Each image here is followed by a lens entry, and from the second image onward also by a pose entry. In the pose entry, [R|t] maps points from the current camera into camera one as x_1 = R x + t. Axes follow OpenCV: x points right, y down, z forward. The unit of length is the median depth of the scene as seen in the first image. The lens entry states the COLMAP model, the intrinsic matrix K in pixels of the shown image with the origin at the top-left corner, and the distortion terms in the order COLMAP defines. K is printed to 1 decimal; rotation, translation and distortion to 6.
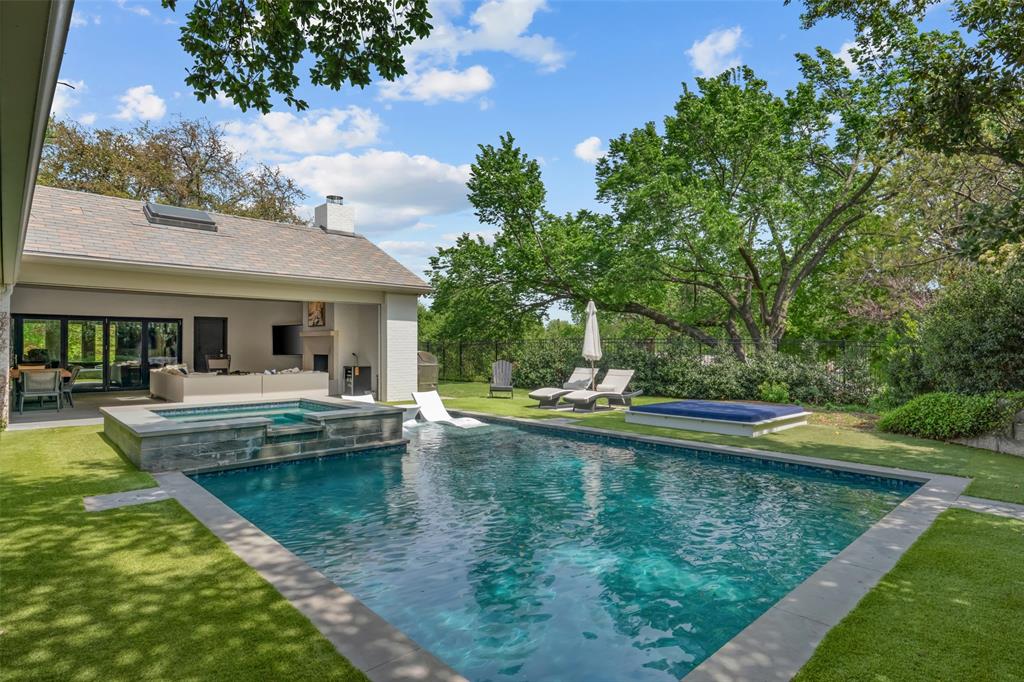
lens RADIAL K [[545.5, 0, 516.8], [0, 545.5, 344.1], [0, 0, 1]] dist [-0.005289, -0.000673]
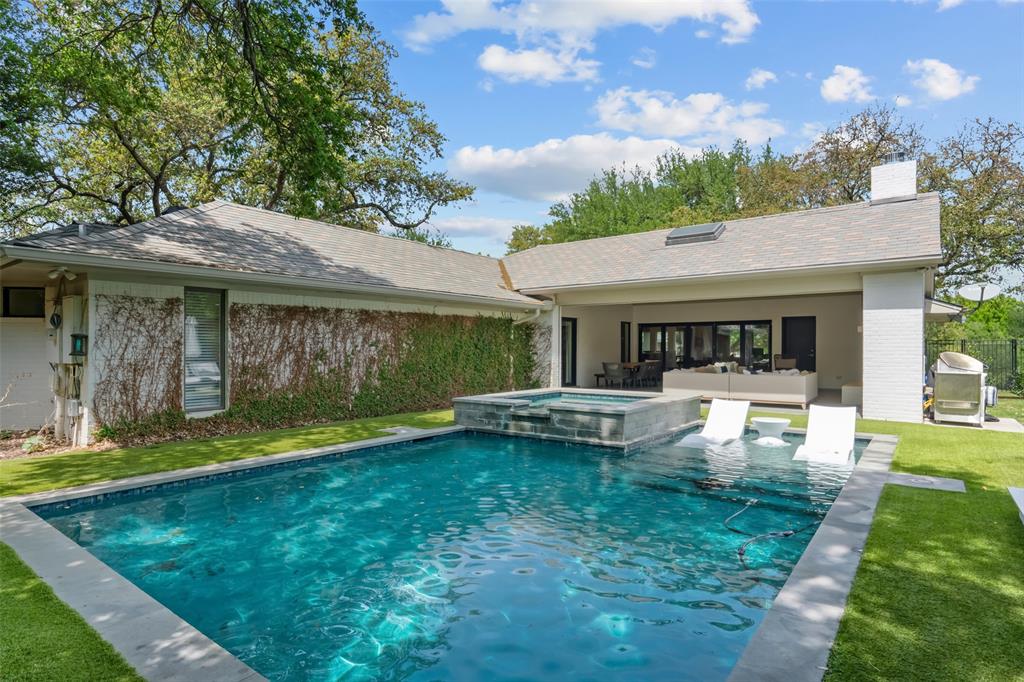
lens RADIAL K [[545.5, 0, 516.2], [0, 545.5, 345.6], [0, 0, 1]] dist [-0.005289, -0.000673]
pose [[0.164137, -0.005022, -0.986425, 0.796751], [0.007470, 0.999965, -0.003848, 0.008488], [0.986409, -0.006737, 0.164168, 0.755128]]
